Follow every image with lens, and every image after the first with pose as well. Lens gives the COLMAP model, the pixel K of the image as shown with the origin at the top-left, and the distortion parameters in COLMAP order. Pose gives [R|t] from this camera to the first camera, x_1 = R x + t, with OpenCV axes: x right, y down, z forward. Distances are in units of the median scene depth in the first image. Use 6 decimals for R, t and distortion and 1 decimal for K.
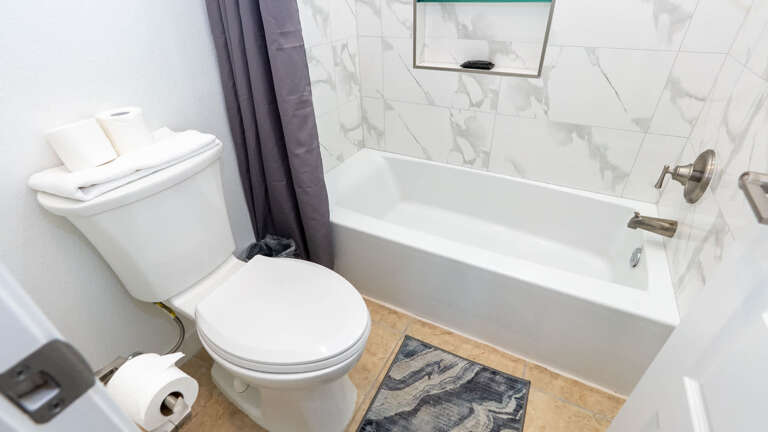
lens RADIAL K [[353.3, 0, 384.0], [0, 353.3, 216.0], [0, 0, 1]] dist [-0.002140, -0.000393]
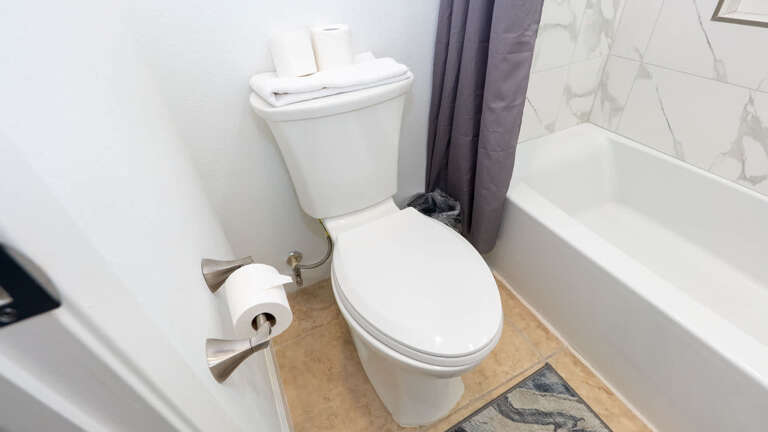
lens RADIAL K [[353.3, 0, 384.0], [0, 353.3, 216.0], [0, 0, 1]] dist [-0.002140, -0.000393]
pose [[0.817763, 0.344316, -0.461205, 0.015136], [-0.291204, 0.938708, 0.184465, -0.014872], [0.496451, -0.016544, 0.867907, 0.141285]]
